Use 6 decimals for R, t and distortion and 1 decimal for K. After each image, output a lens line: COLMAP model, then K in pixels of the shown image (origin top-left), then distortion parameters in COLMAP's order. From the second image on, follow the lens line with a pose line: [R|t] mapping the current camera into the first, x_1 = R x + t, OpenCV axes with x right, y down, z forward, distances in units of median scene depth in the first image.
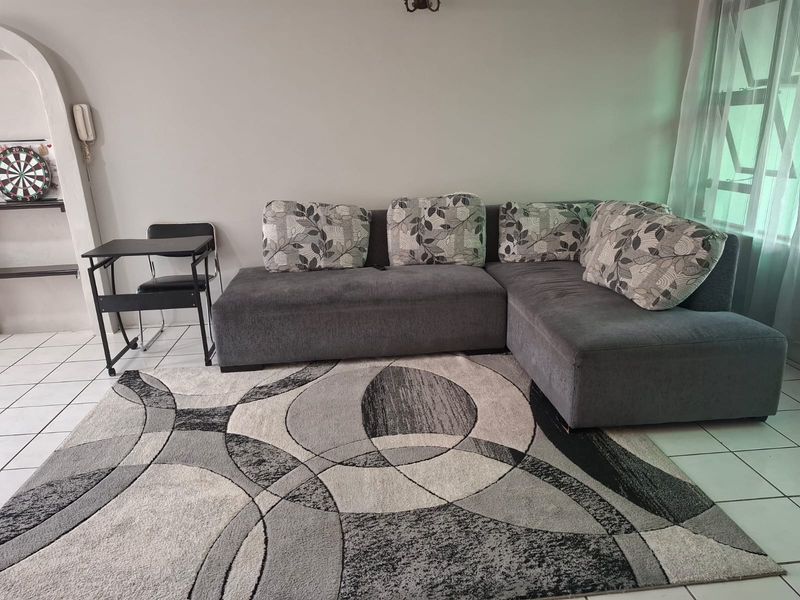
lens RADIAL K [[564.3, 0, 400.0], [0, 564.3, 300.0], [0, 0, 1]] dist [0.027739, -0.003066]
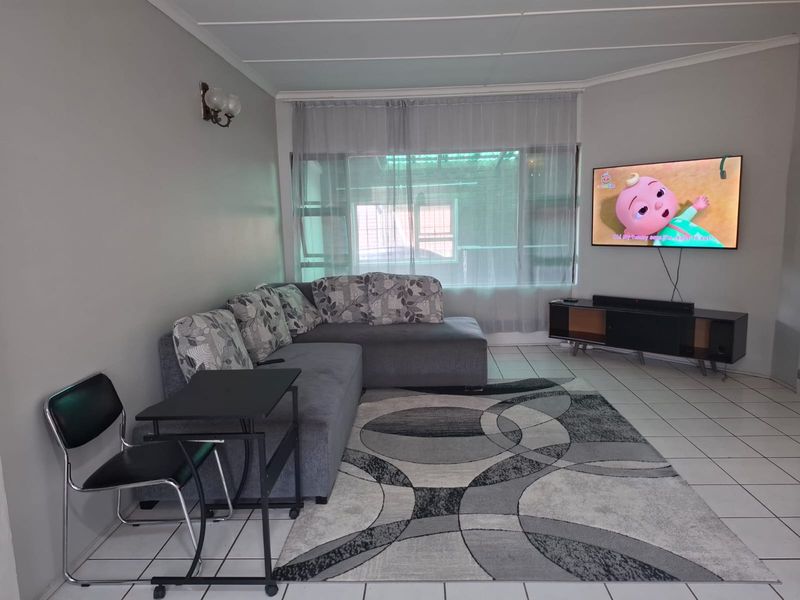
lens RADIAL K [[549.1, 0, 400.0], [0, 549.1, 300.0], [0, 0, 1]] dist [0.002472, -0.002581]
pose [[0.142145, -0.127129, 0.981648, -1.409411], [0.305590, 0.948910, 0.078639, -0.252594], [-0.941493, 0.288804, 0.173733, 0.875502]]
